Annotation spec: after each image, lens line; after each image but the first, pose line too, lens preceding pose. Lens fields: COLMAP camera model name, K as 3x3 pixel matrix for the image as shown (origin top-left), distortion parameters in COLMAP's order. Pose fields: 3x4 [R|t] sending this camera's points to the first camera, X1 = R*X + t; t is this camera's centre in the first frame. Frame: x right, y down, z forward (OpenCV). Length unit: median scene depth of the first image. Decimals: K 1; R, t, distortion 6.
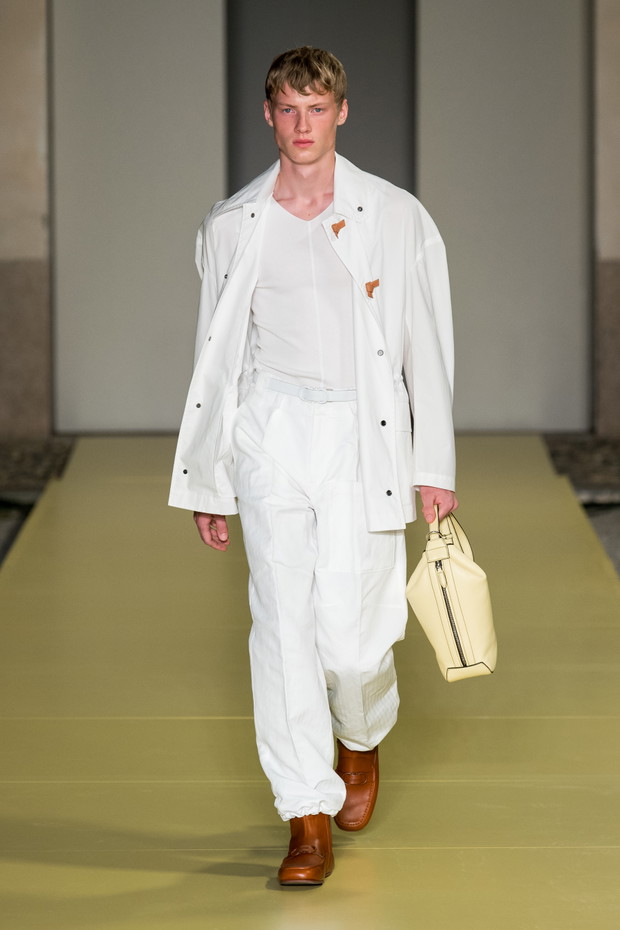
lens RADIAL K [[4921.3, 0, 310.0], [0, 4921.3, 465.0], [0, 0, 1]] dist [0.009248, 7.391053]
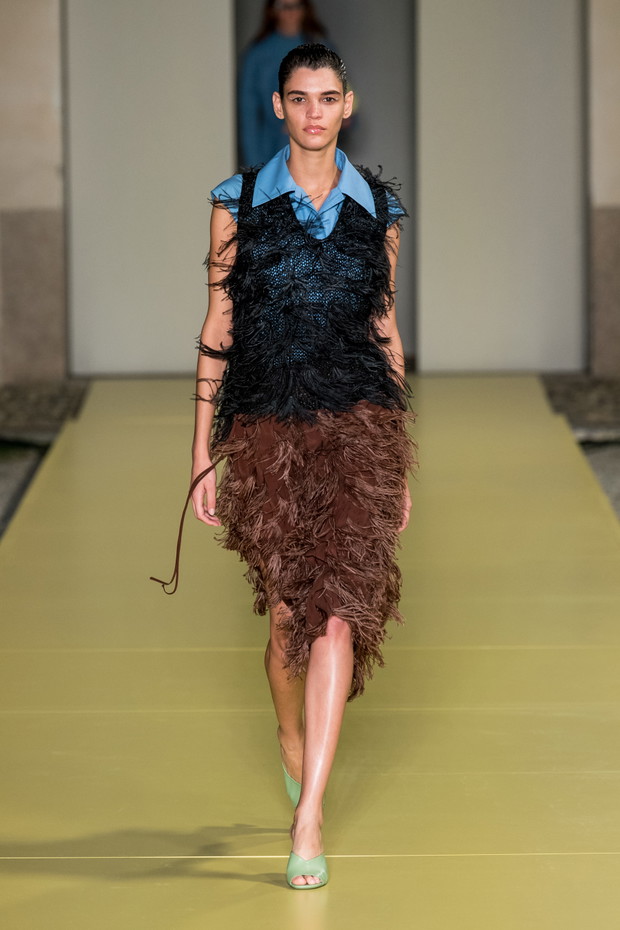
lens RADIAL K [[5267.2, 0, 310.0], [0, 5267.2, 465.0], [0, 0, 1]] dist [0.056931, -7.668502]
pose [[0.999987, -0.005132, 0.000555, -0.001977], [0.005122, 0.999853, 0.016370, -0.005624], [-0.000639, -0.016367, 0.999866, -0.111049]]
